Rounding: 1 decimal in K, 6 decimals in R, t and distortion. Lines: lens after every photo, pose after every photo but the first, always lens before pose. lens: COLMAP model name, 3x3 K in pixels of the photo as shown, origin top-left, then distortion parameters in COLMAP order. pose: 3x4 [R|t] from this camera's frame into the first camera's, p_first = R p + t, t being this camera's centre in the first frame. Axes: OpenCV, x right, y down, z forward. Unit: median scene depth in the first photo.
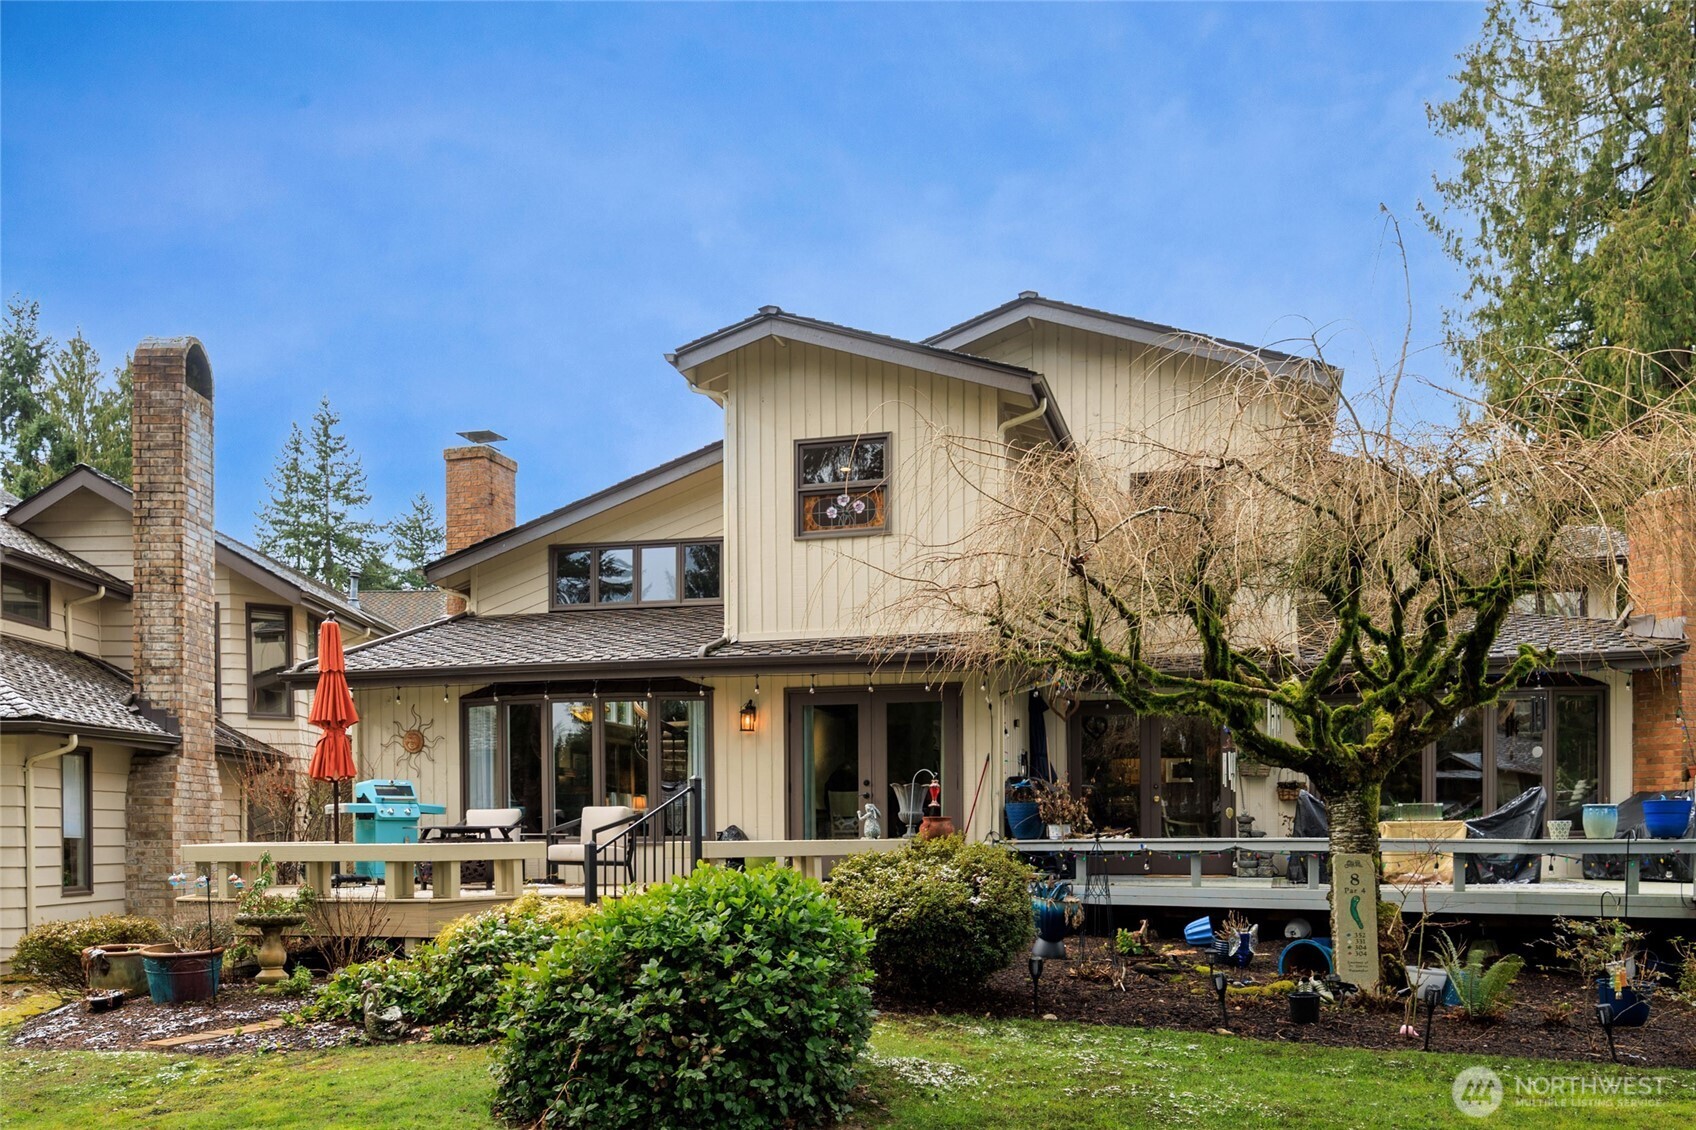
lens RADIAL K [[1954.6, 0, 848.9], [0, 1954.6, 567.9], [0, 0, 1]] dist [-0.008069, 0.000000]
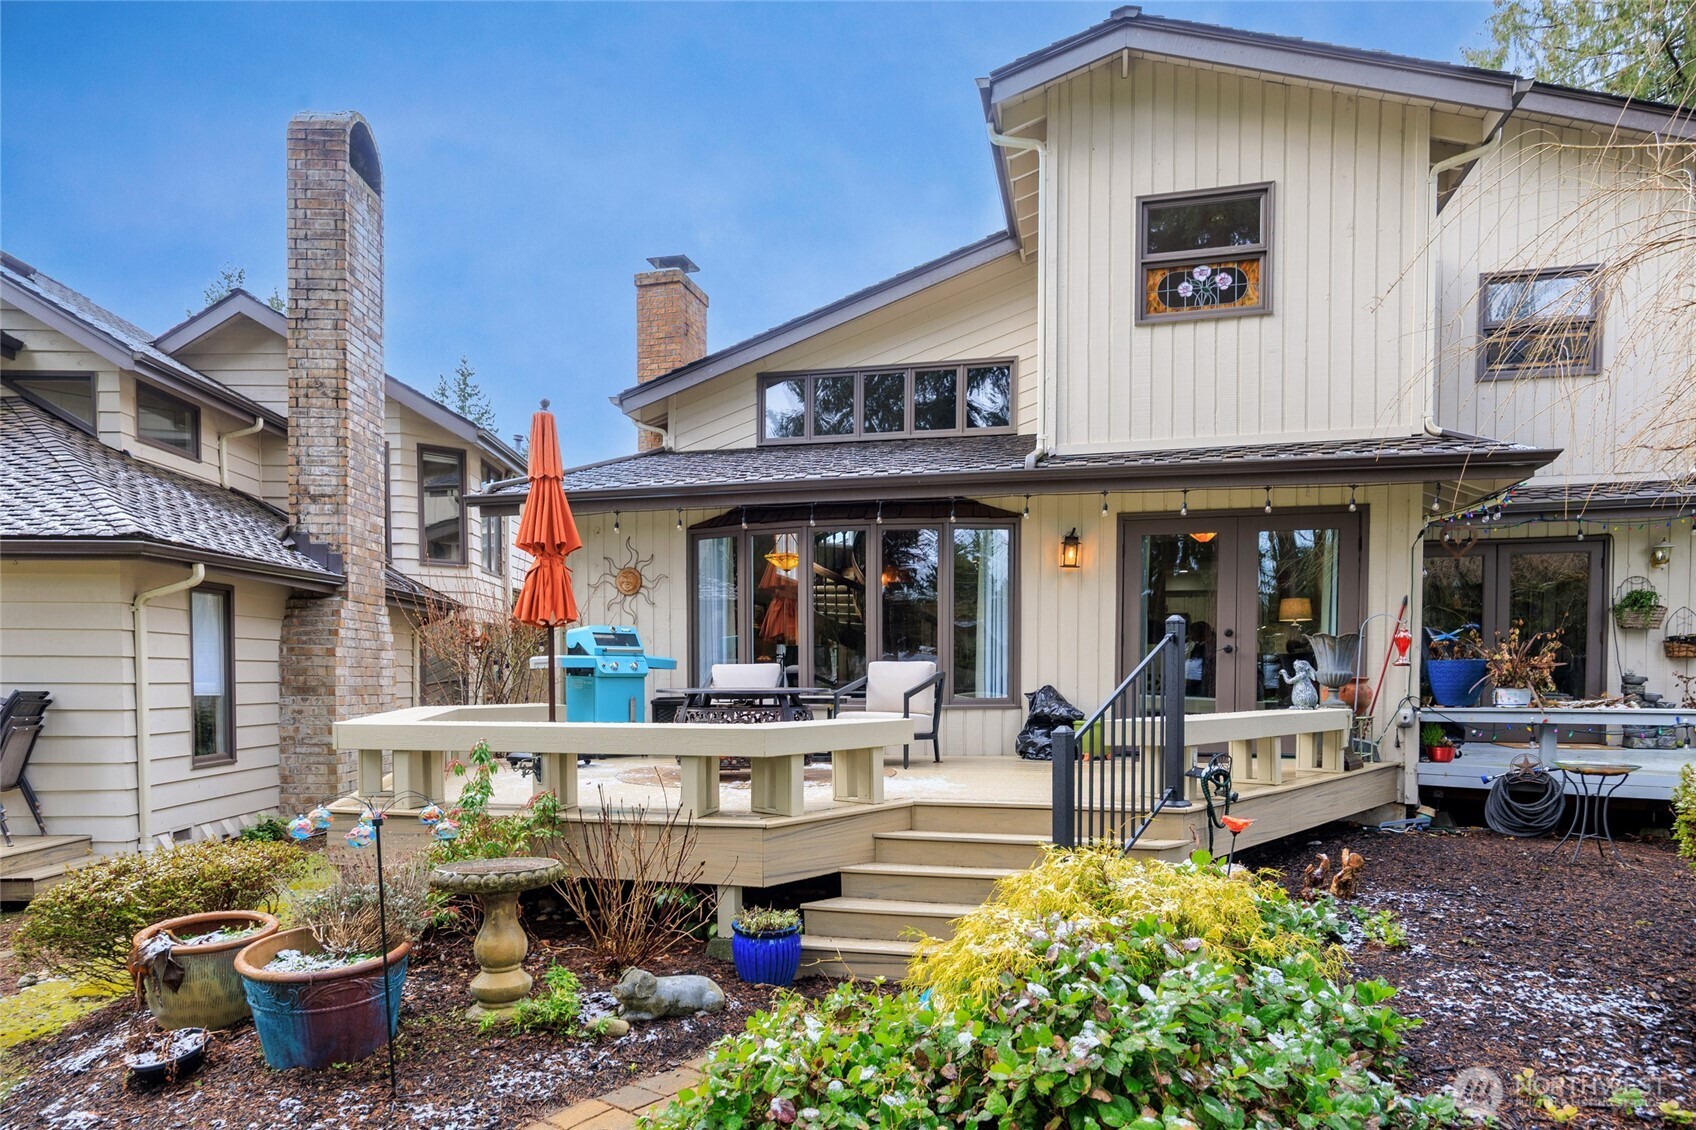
lens RADIAL K [[1229.4, 0, 846.8], [0, 1229.4, 560.2], [0, 0, 1]] dist [-0.013806, -0.004389]
pose [[0.998791, 0.009642, 0.048209, -0.150391], [-0.011727, 0.999000, 0.043153, 0.054455], [-0.047745, -0.043666, 0.997905, 0.459306]]
